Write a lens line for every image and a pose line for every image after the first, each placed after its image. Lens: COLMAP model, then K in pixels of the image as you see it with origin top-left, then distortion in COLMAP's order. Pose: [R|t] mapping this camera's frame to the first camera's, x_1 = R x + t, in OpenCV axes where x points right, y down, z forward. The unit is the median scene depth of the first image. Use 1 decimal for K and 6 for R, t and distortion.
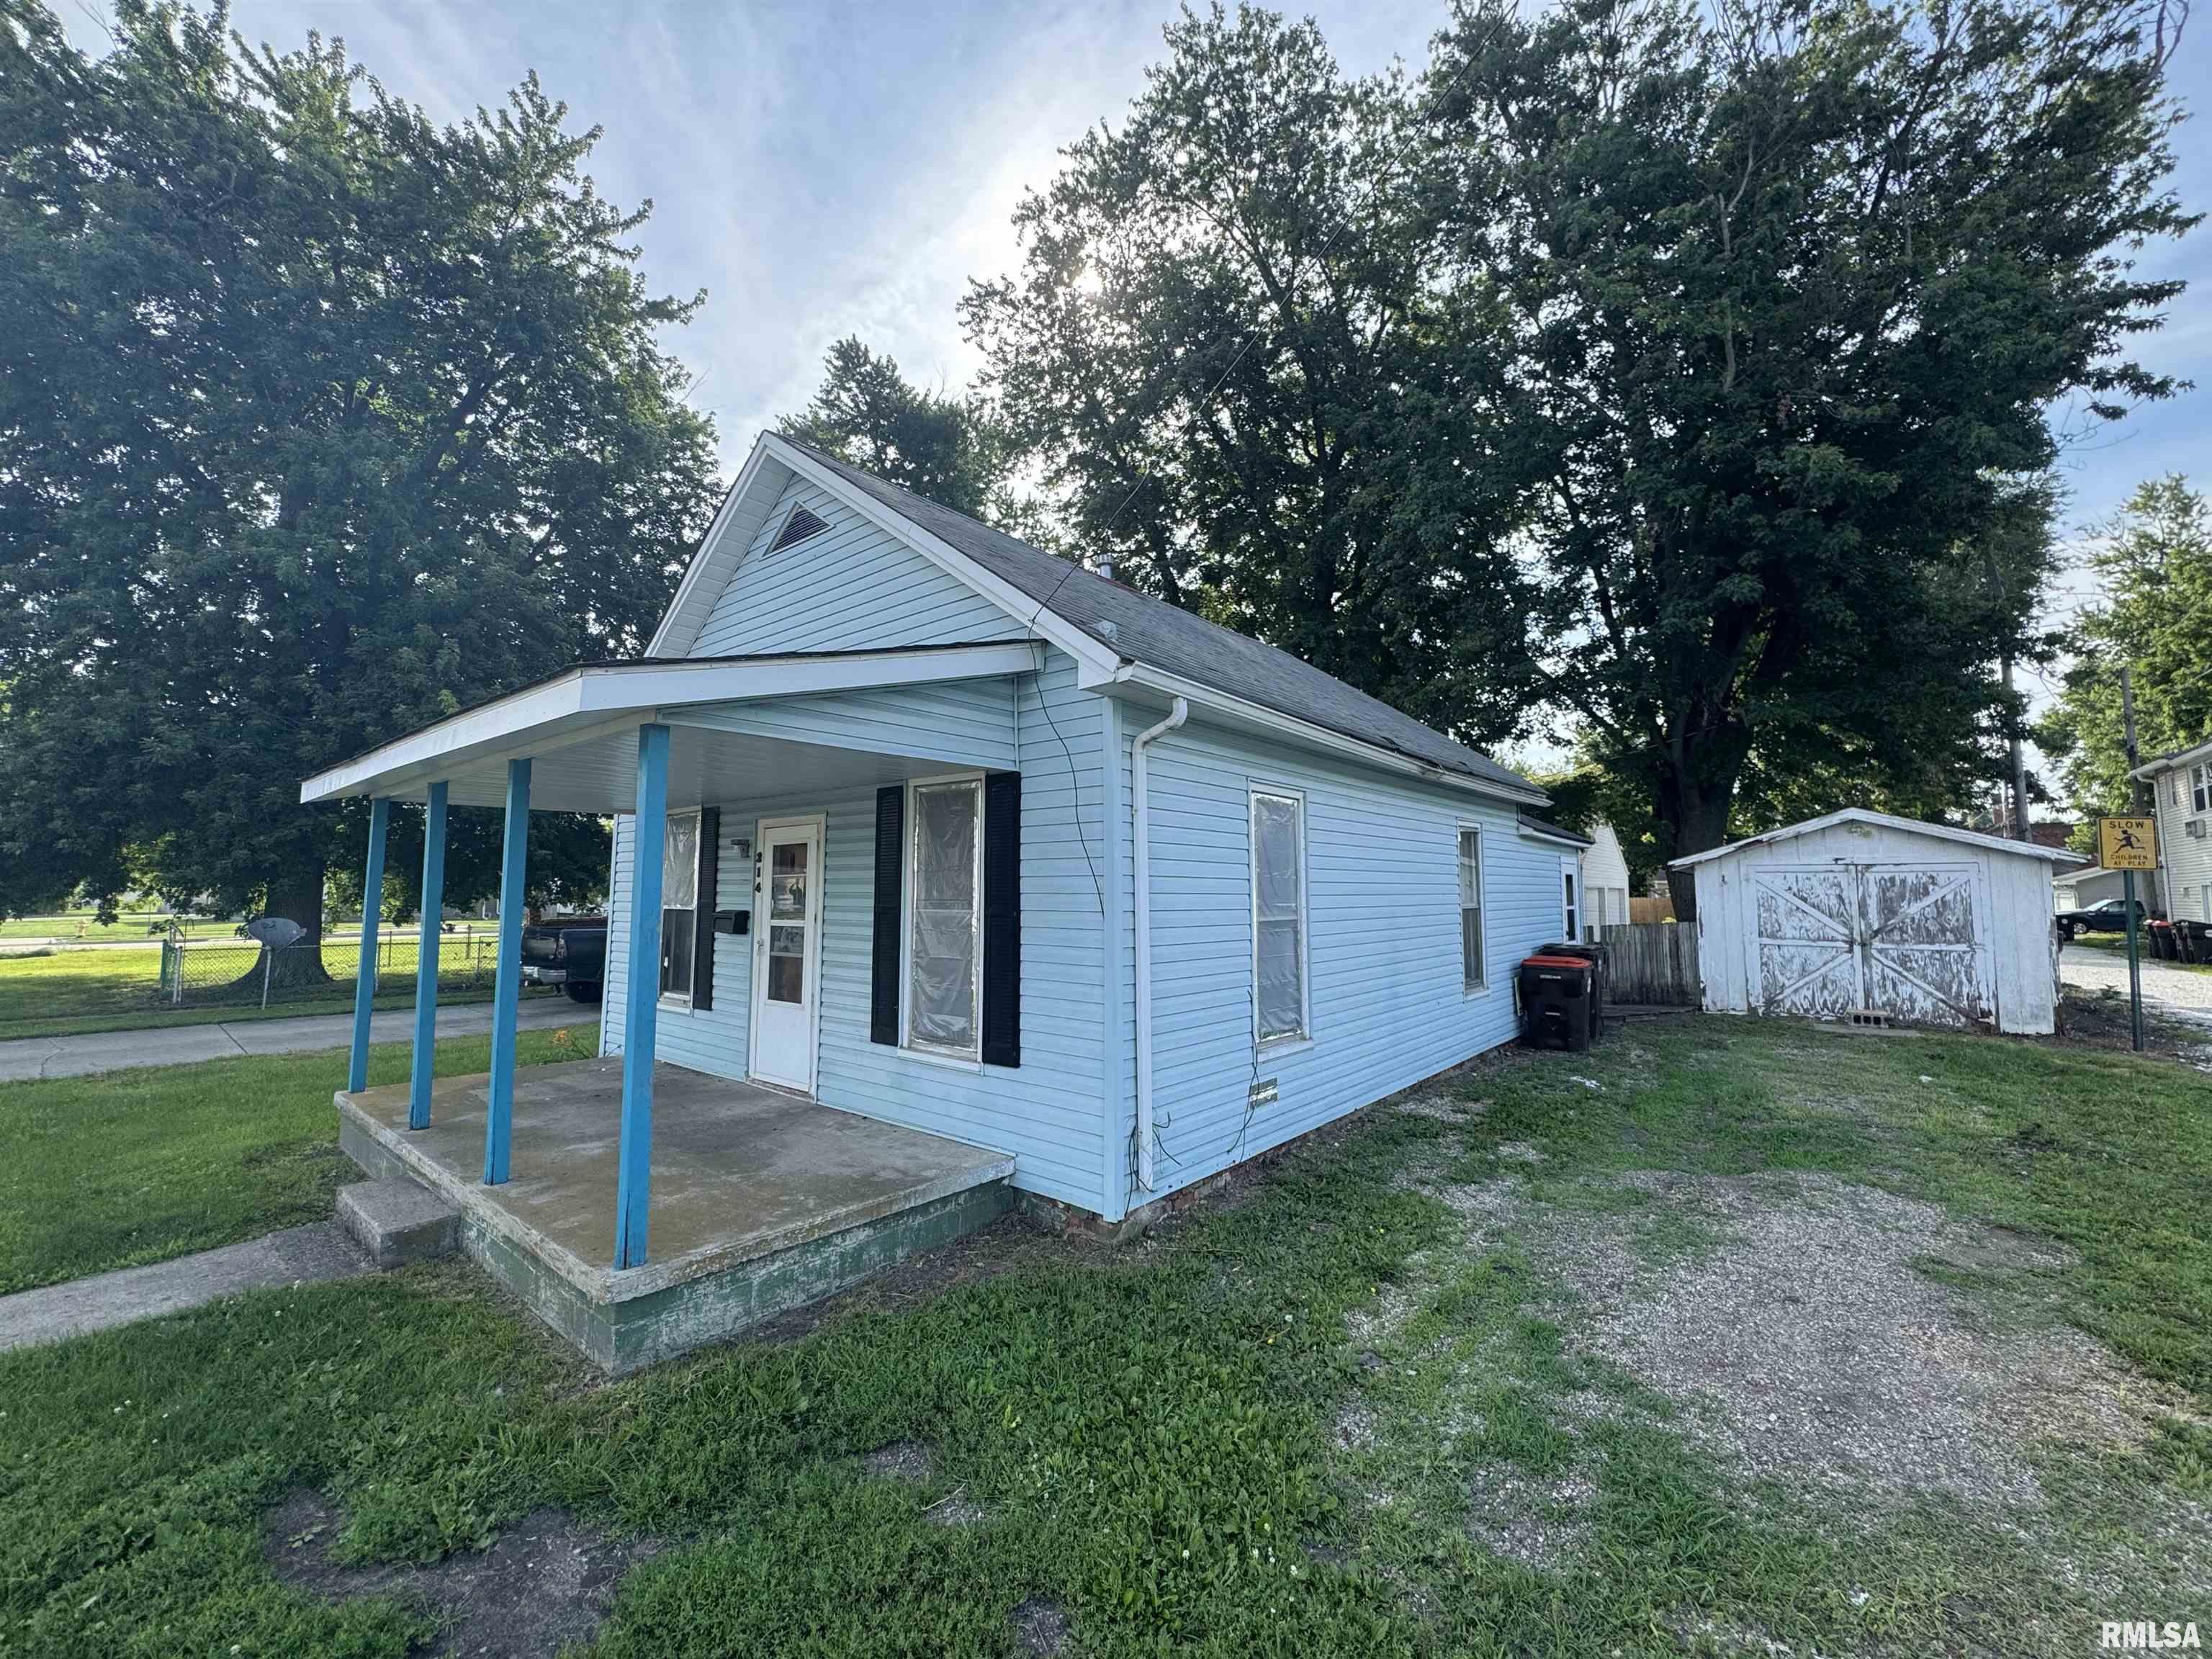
lens RADIAL K [[883.1, 0, 1114.0], [0, 883.1, 814.1], [0, 0, 1]] dist [-0.006253, 0.001149]
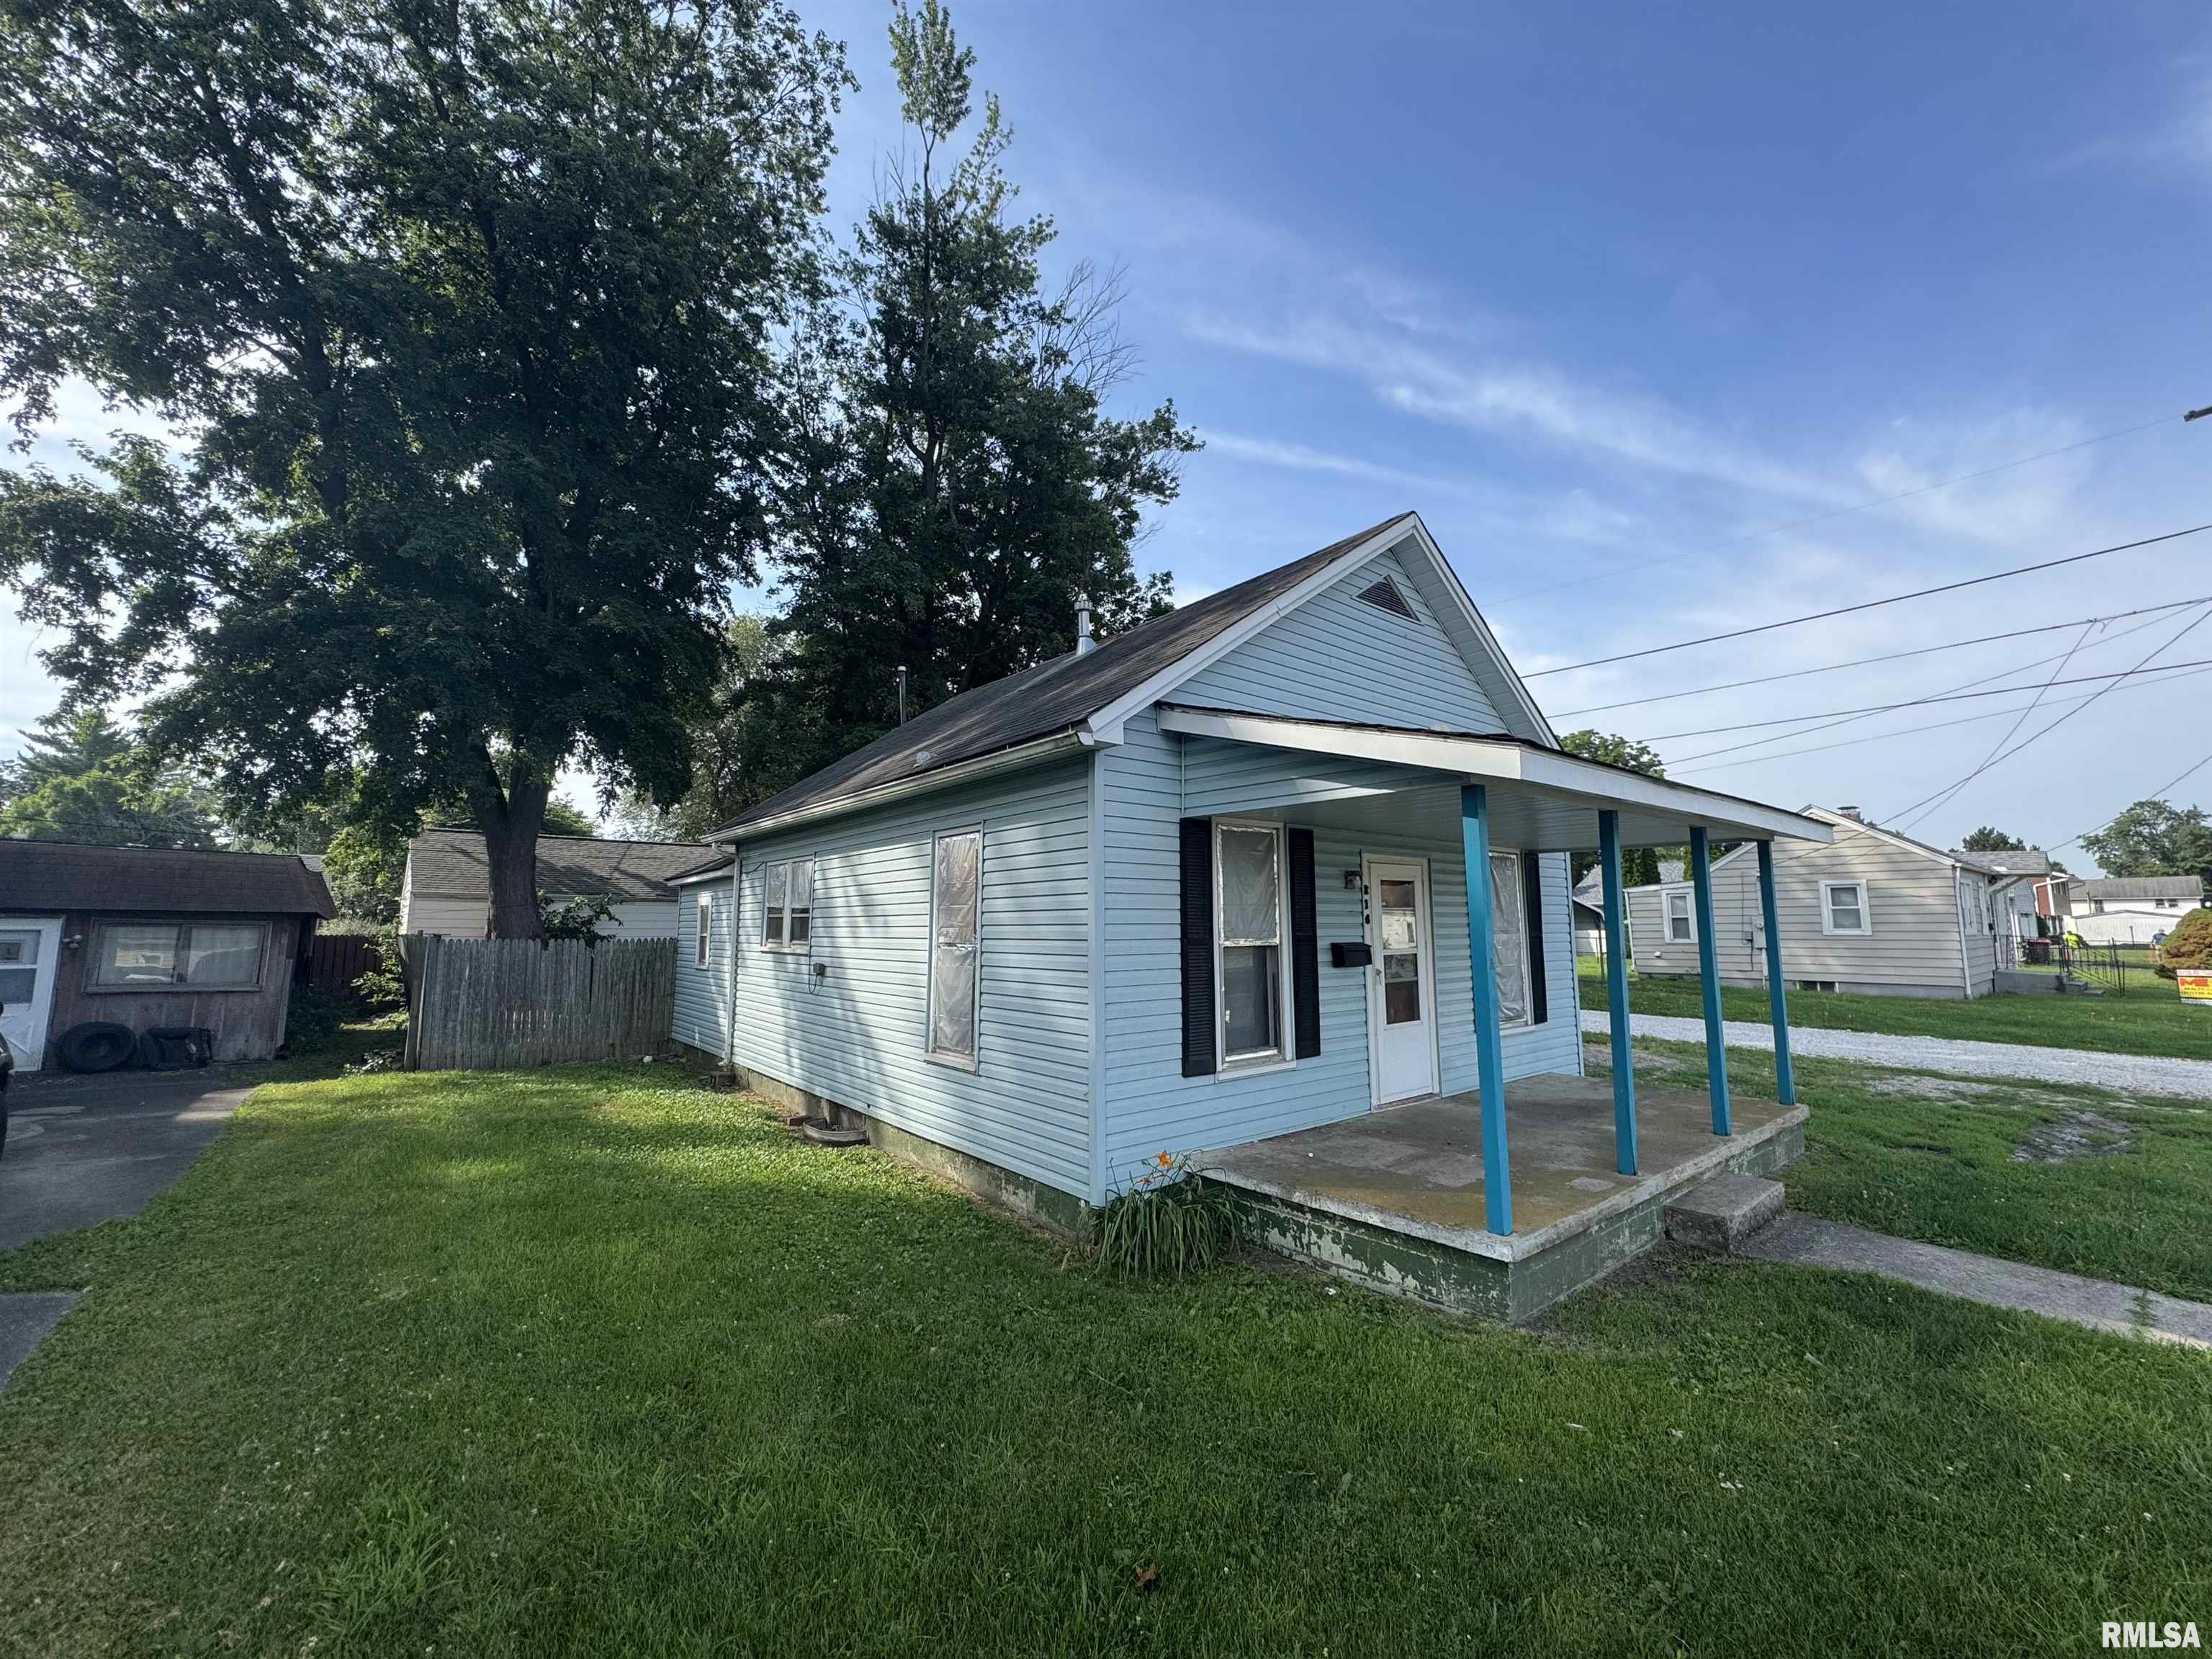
lens RADIAL K [[883.1, 0, 1110.1], [0, 883.1, 816.5], [0, 0, 1]] dist [-0.006253, 0.001149]
pose [[0.195106, 0.112227, 0.974340, -1.539393], [-0.085764, 0.991579, -0.097039, 0.093644], [-0.977025, -0.064630, 0.203088, 1.136212]]
